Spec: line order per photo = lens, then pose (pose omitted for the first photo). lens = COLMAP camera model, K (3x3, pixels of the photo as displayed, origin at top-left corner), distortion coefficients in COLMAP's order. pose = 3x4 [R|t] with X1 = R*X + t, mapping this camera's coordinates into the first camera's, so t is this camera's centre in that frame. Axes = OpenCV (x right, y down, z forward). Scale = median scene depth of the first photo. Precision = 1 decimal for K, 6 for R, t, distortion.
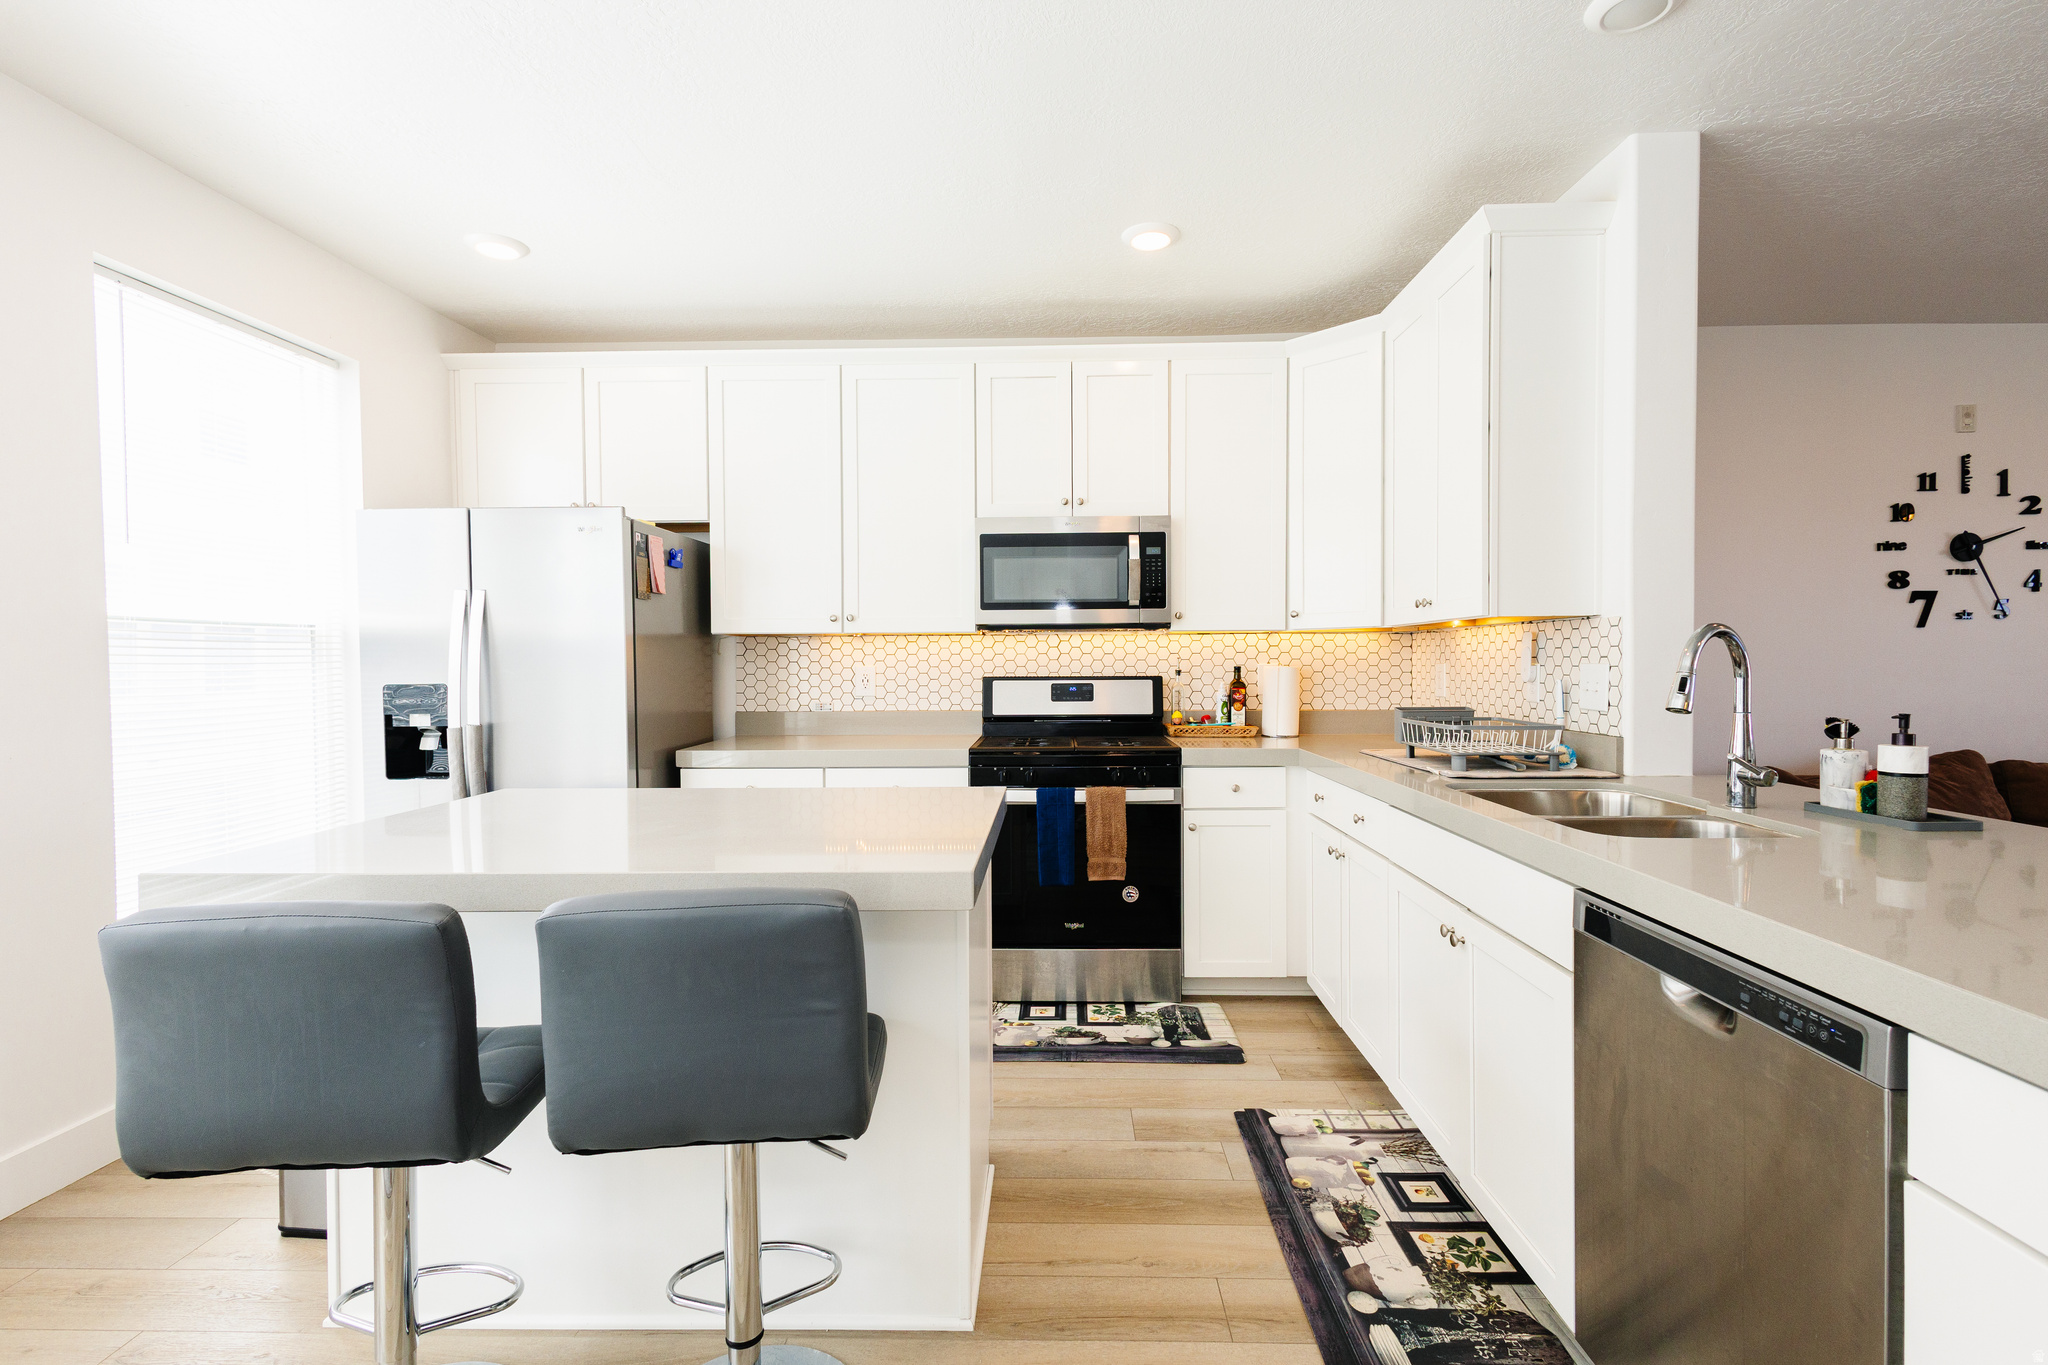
lens RADIAL K [[942.5, 0, 1033.5], [0, 942.5, 683.2], [0, 0, 1]] dist [0.016113, -0.003896]
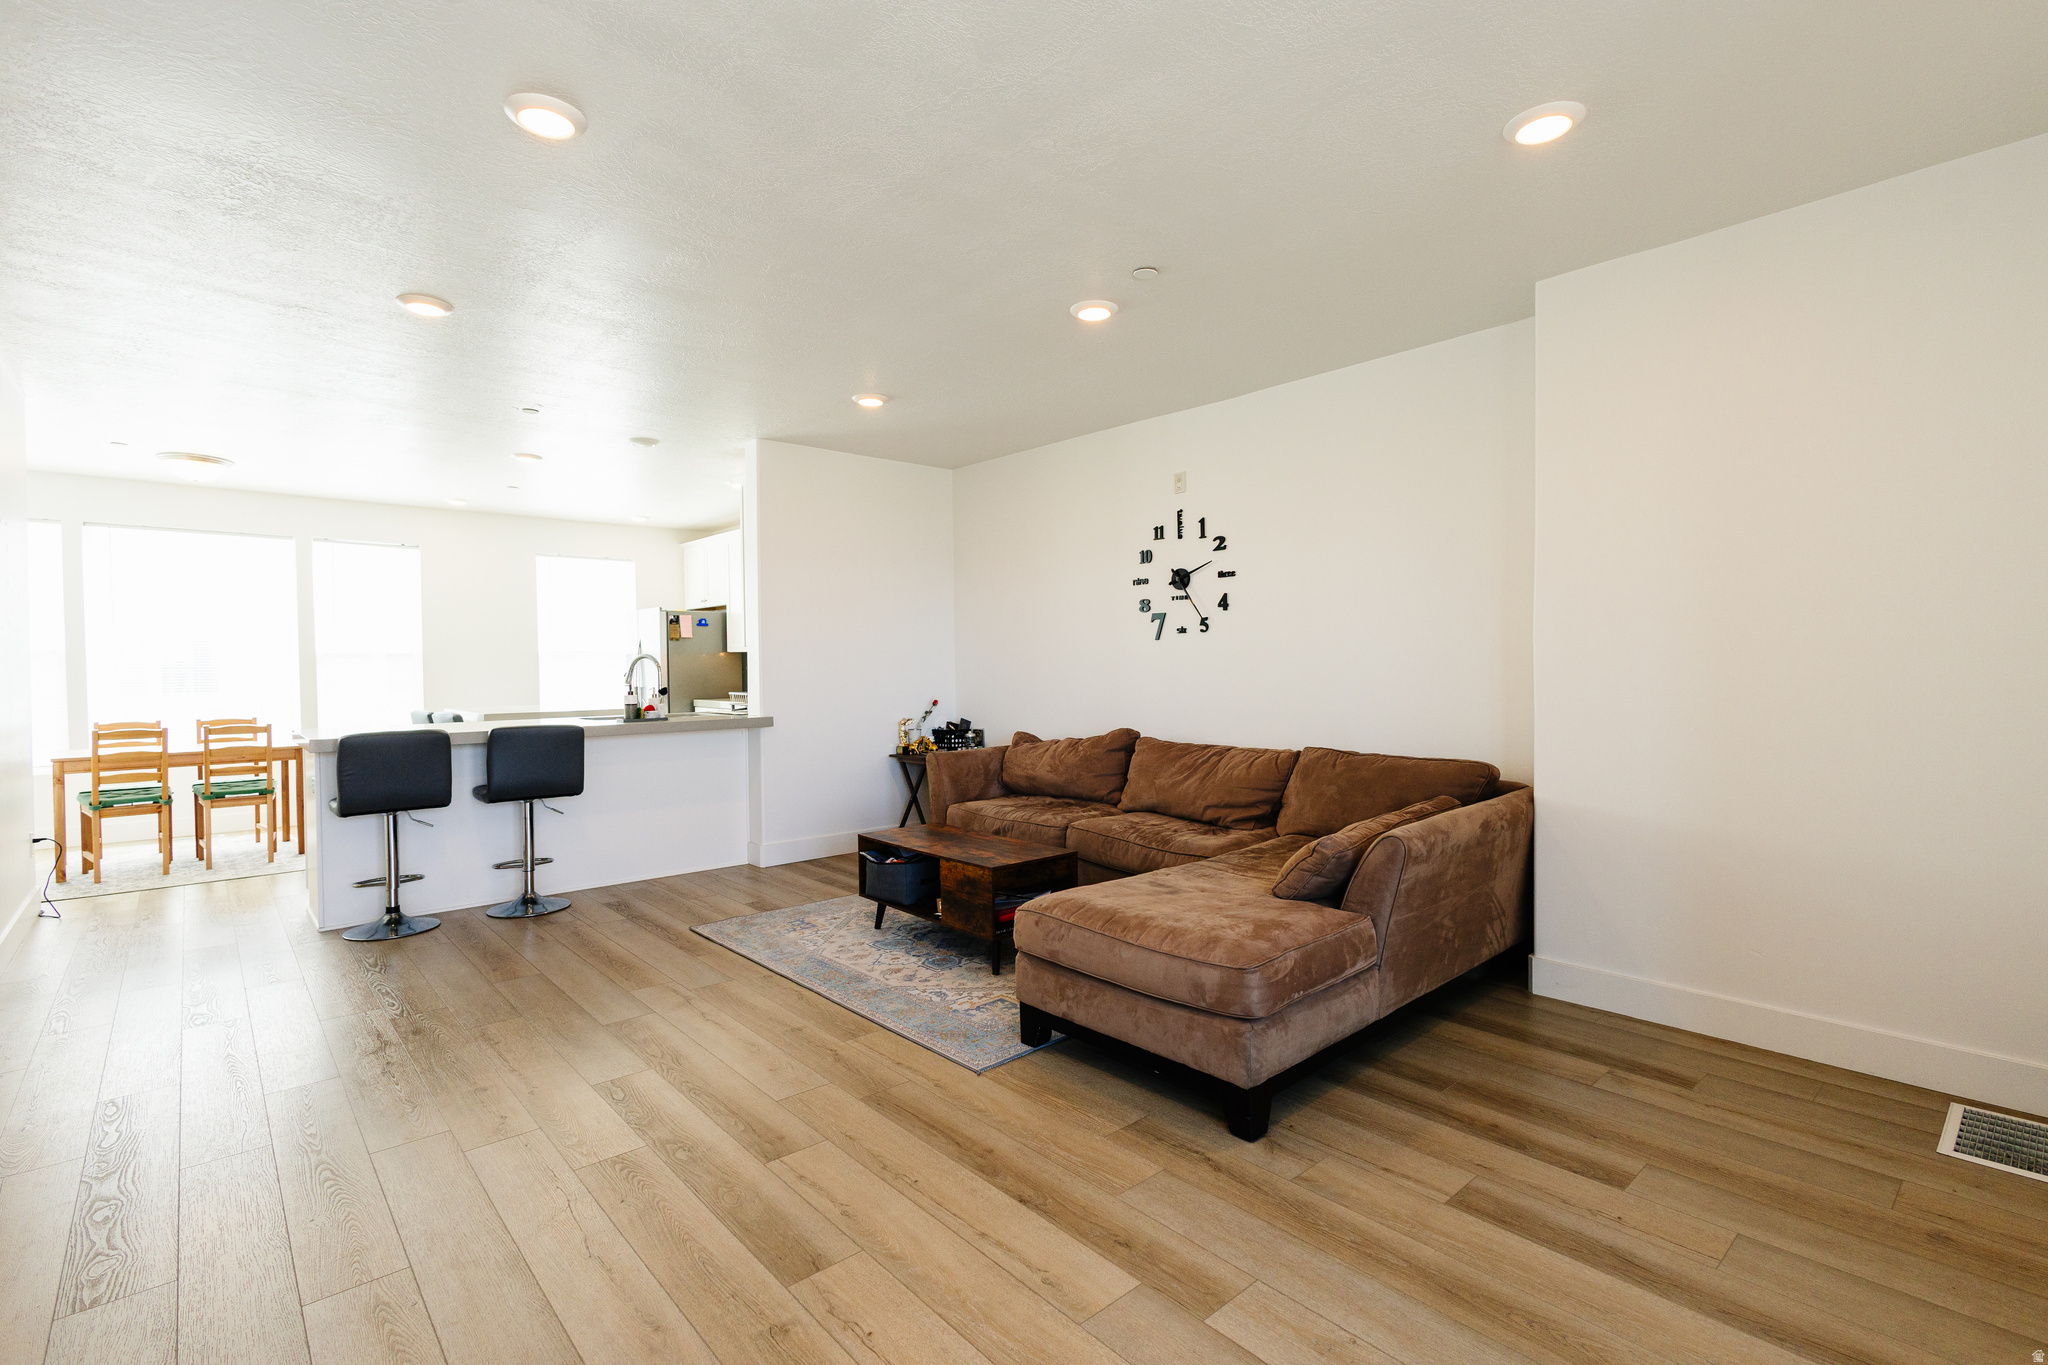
lens RADIAL K [[942.5, 0, 1027.5], [0, 942.5, 679.8], [0, 0, 1]] dist [0.016113, -0.003896]
pose [[0.679190, 0.013992, -0.733829, 1.899586], [-0.011260, 0.999899, 0.008644, -0.011988], [0.733876, 0.002392, 0.679279, -0.051870]]
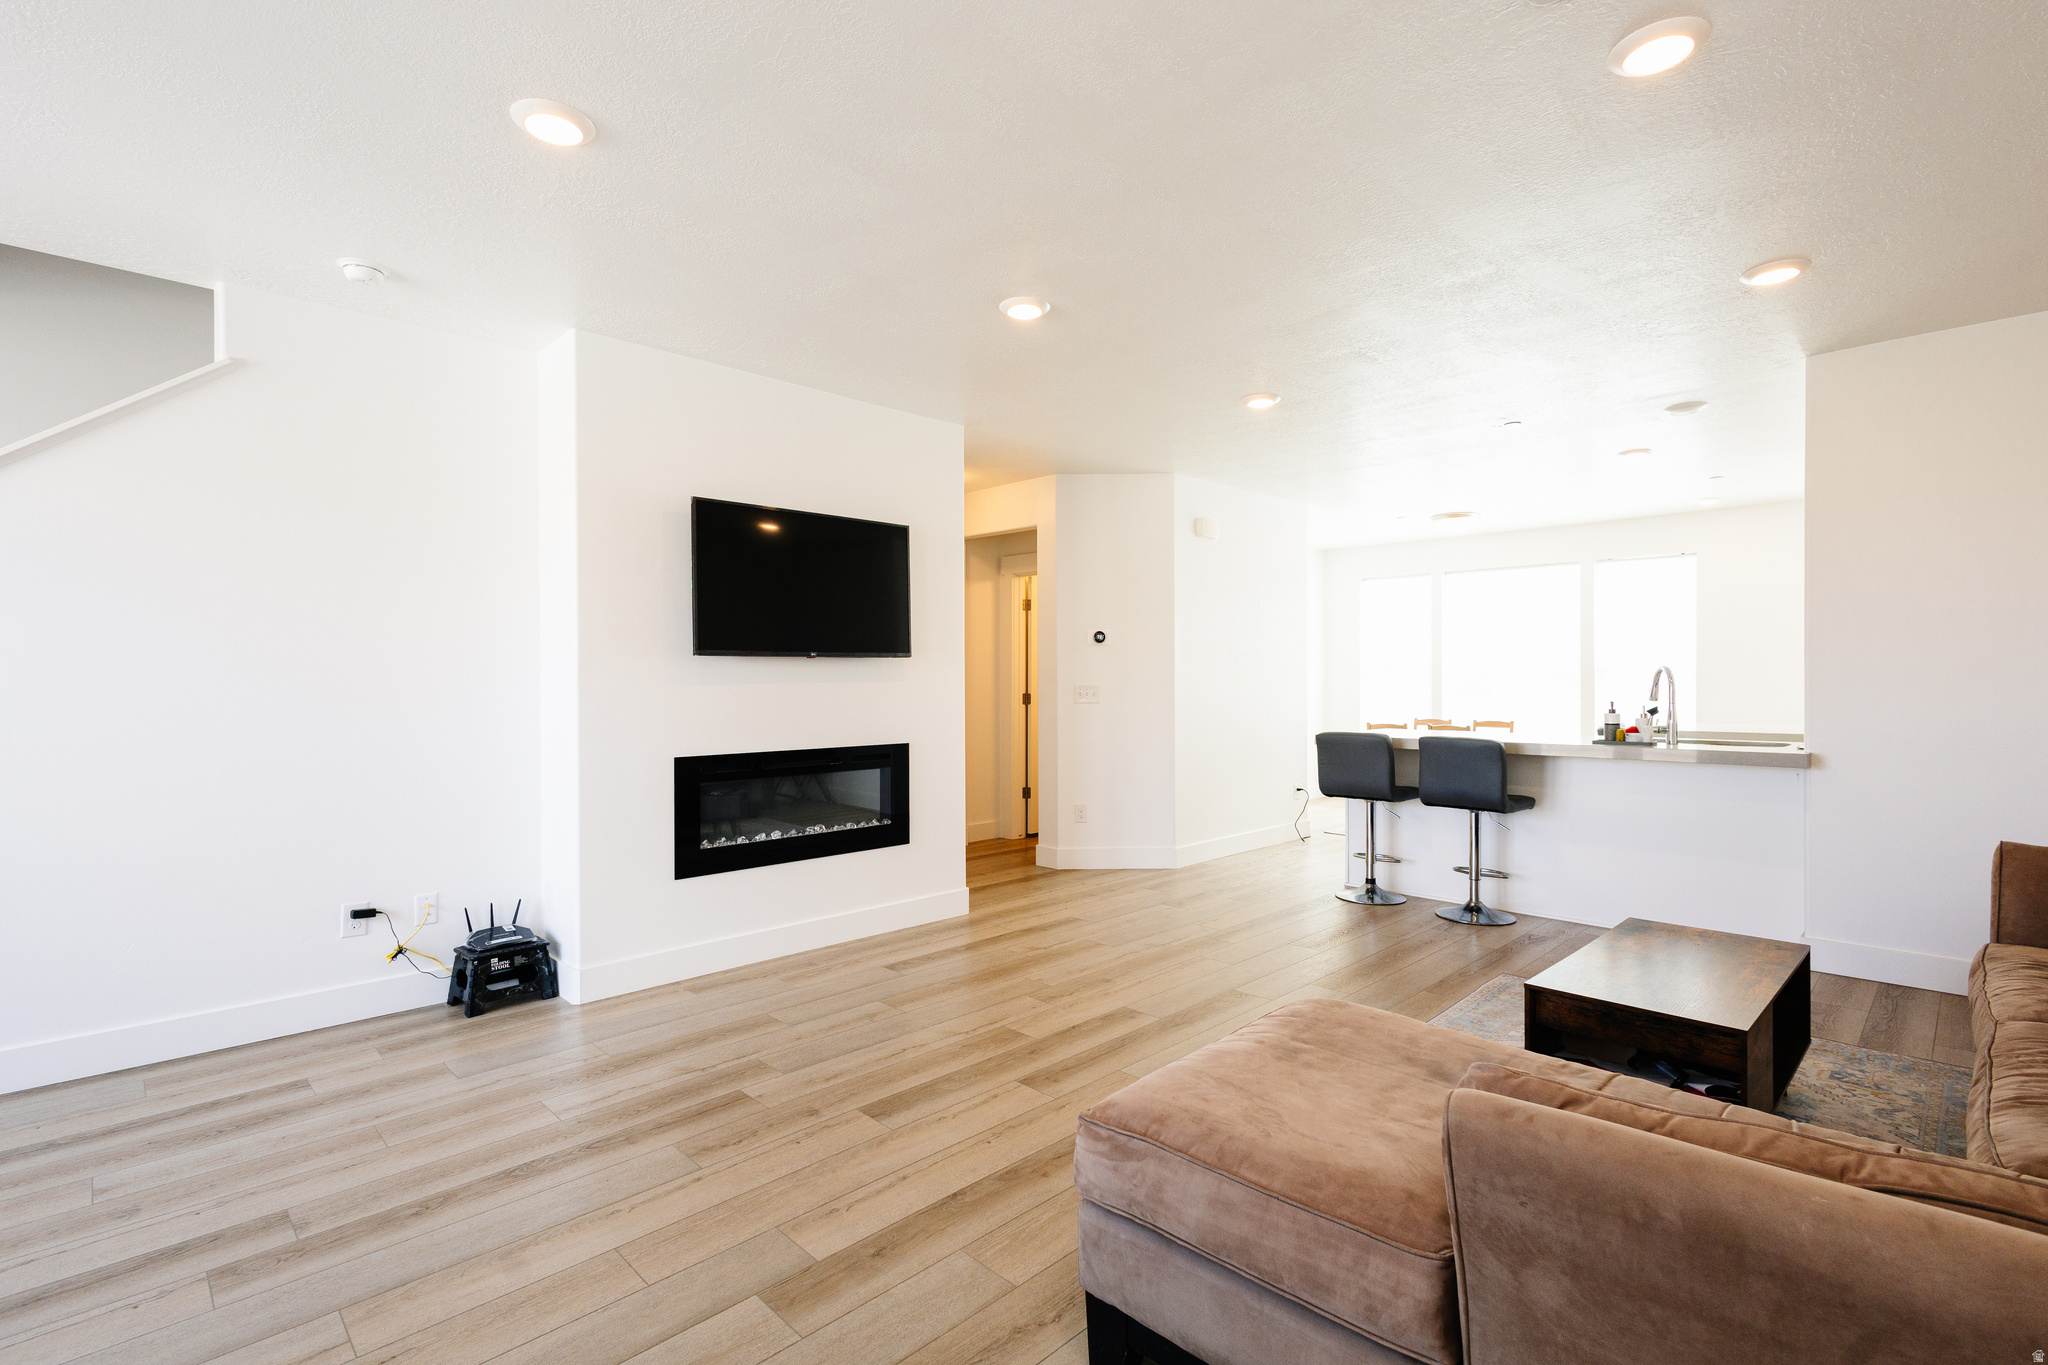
lens RADIAL K [[942.5, 0, 1018.9], [0, 942.5, 677.2], [0, 0, 1]] dist [0.016113, -0.003896]
pose [[-0.703840, 0.005795, -0.710334, 1.878210], [-0.006769, 0.999867, 0.014865, -0.030578], [0.710326, 0.015271, -0.703707, 0.799947]]
